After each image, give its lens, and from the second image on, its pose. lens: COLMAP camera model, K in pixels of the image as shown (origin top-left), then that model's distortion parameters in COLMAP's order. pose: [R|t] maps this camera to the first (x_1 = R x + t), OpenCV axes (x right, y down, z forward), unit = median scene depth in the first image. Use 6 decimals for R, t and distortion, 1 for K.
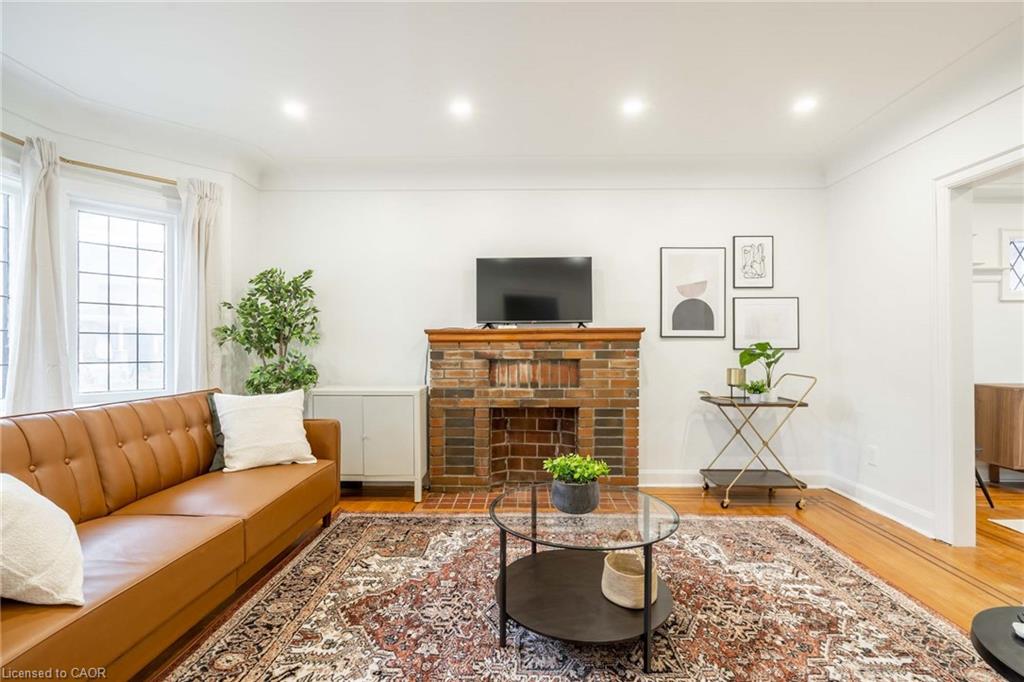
lens RADIAL K [[478.3, 0, 514.0], [0, 478.3, 349.7], [0, 0, 1]] dist [0.001133, -0.000184]
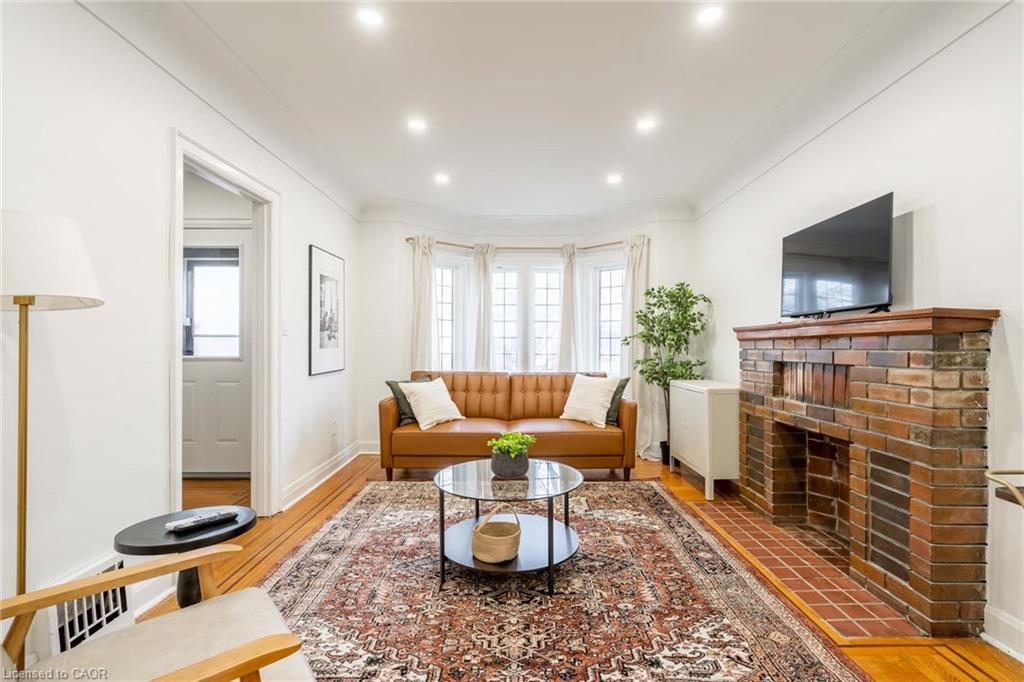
lens RADIAL K [[478.3, 0, 507.3], [0, 478.3, 347.3], [0, 0, 1]] dist [0.001133, -0.000184]
pose [[-0.003265, 0.003545, -0.999988, 0.791539], [-0.004847, 0.999982, 0.003561, -0.004100], [0.999983, 0.004858, -0.003247, 0.569099]]
